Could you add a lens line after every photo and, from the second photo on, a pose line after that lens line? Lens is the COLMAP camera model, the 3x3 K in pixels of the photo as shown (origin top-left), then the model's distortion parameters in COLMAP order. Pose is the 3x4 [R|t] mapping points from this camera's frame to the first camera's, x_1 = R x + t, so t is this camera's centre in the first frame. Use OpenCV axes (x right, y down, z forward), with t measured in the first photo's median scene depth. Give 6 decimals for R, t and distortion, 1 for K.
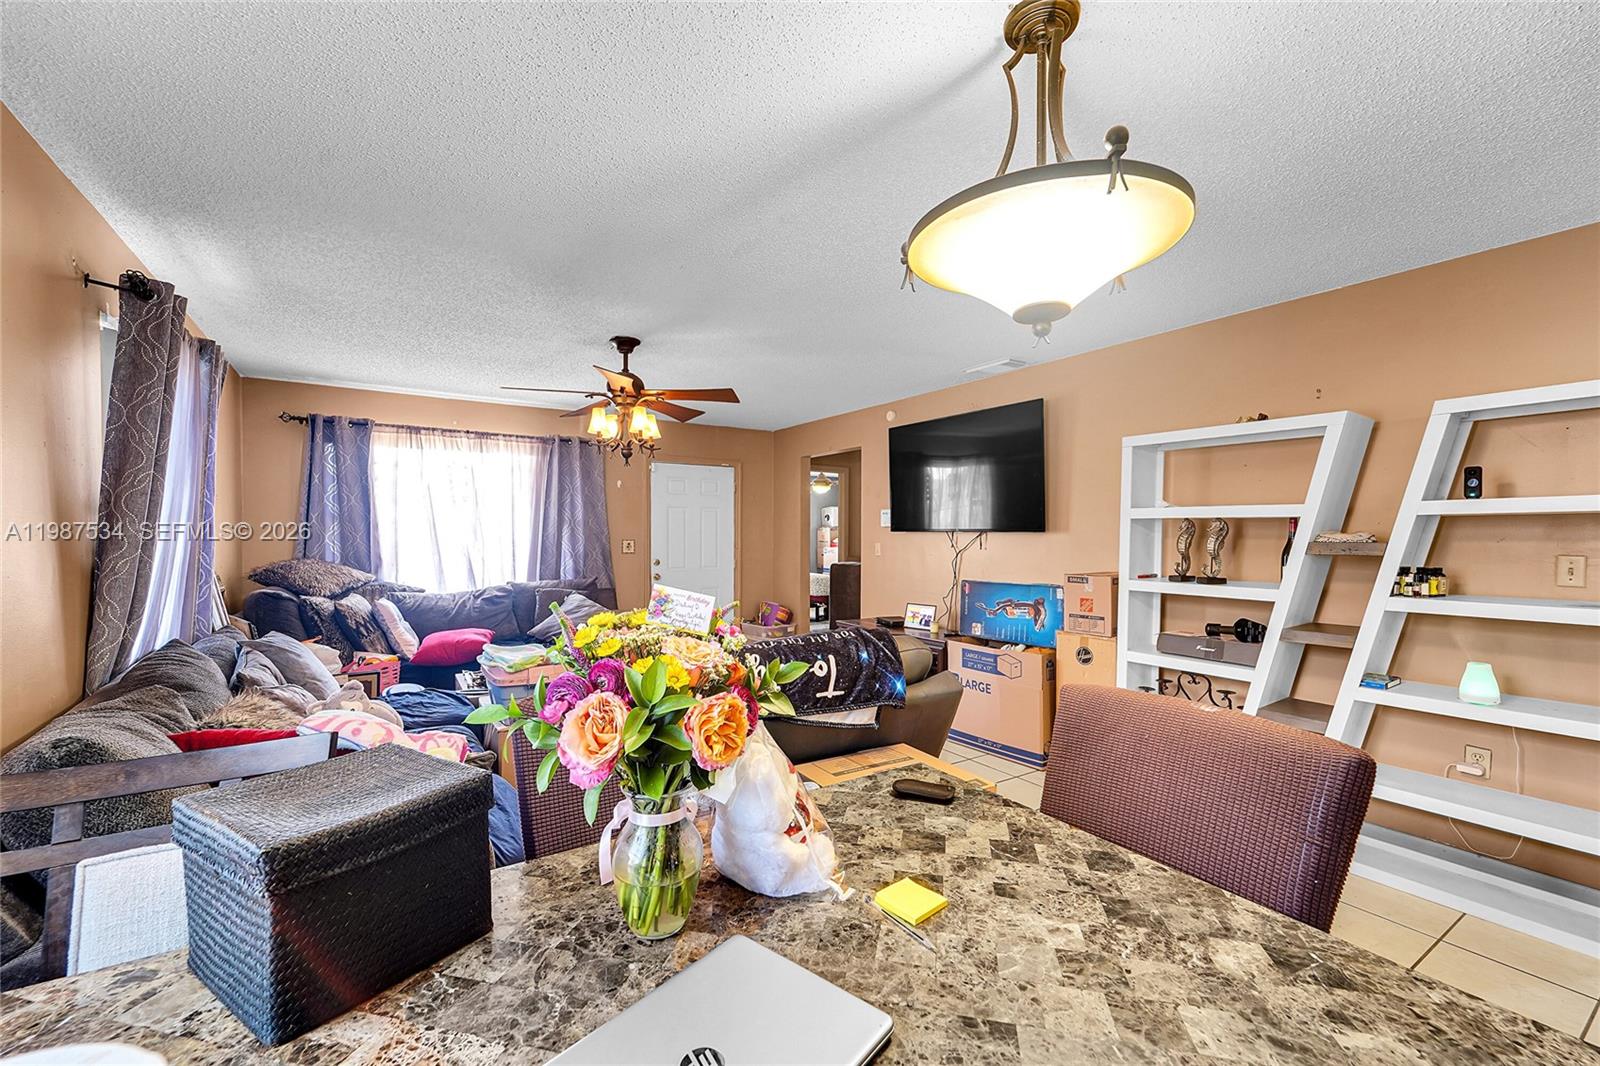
lens RADIAL K [[654.7, 0, 800.5], [0, 654.7, 538.0], [0, 0, 1]] dist [0.000353, 0.000045]
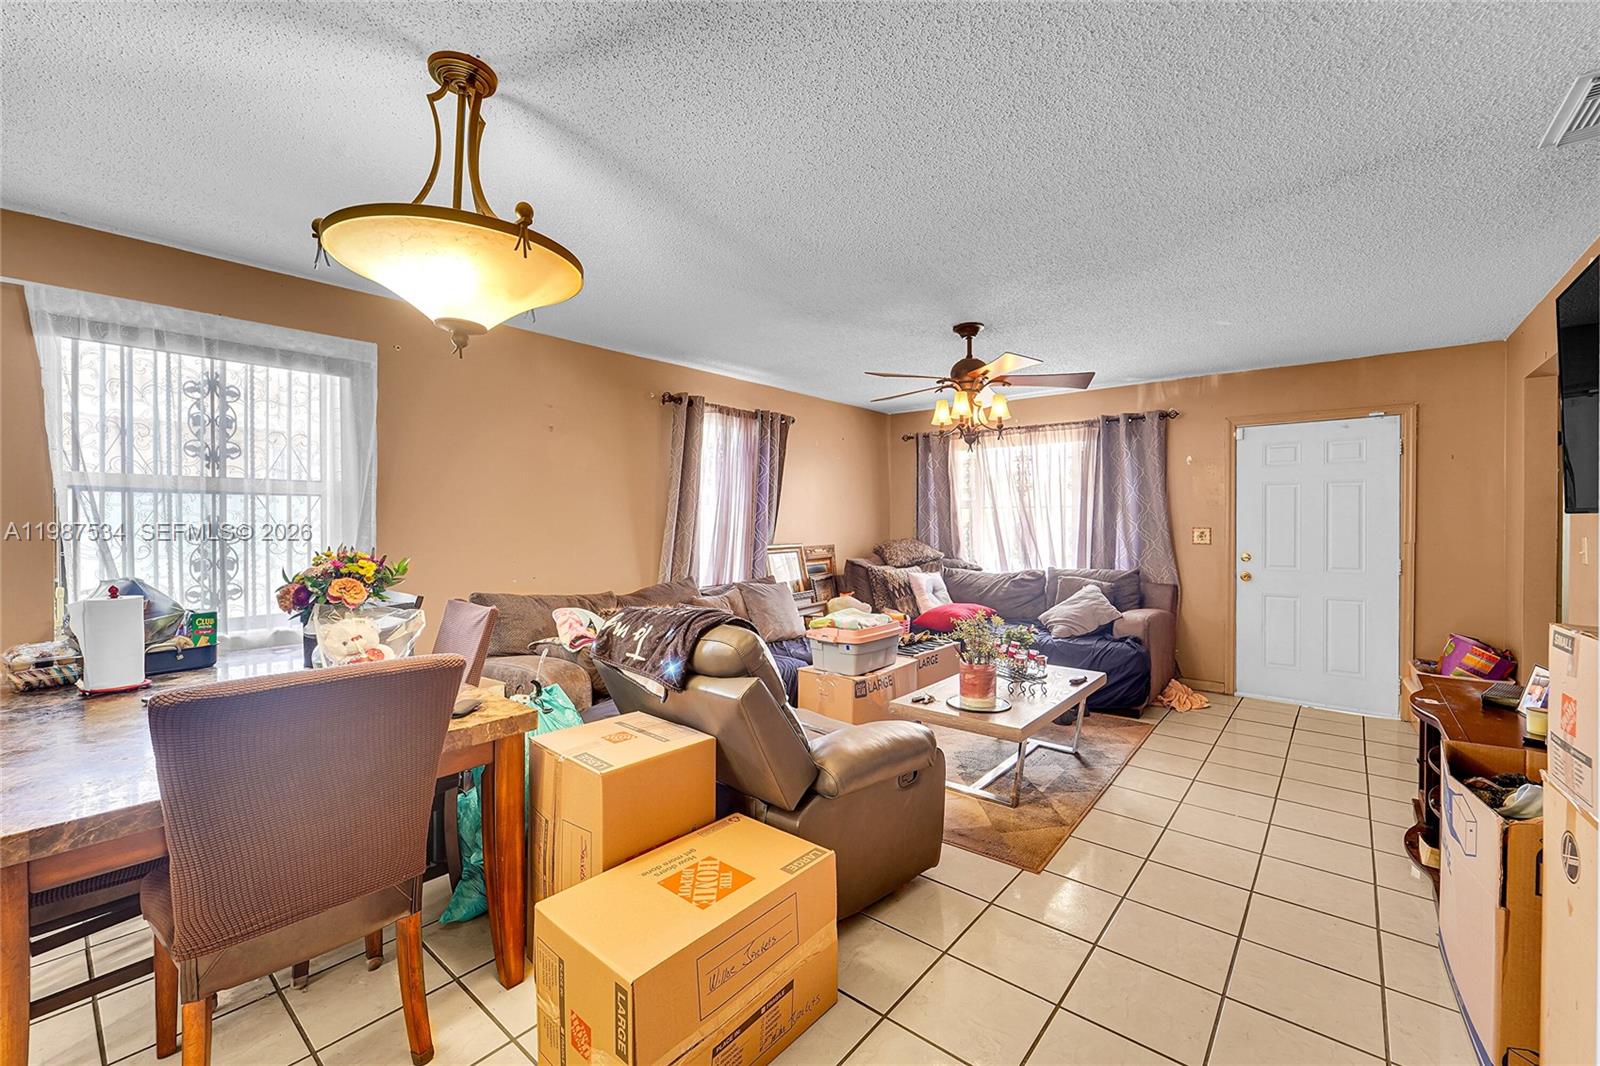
lens RADIAL K [[654.7, 0, 800.5], [0, 654.7, 538.0], [0, 0, 1]] dist [0.000353, 0.000045]
pose [[0.294662, 0.022292, -0.955342, 0.469965], [-0.005947, 0.999751, 0.021494, 0.000925], [0.955583, -0.000652, 0.294721, 0.359137]]
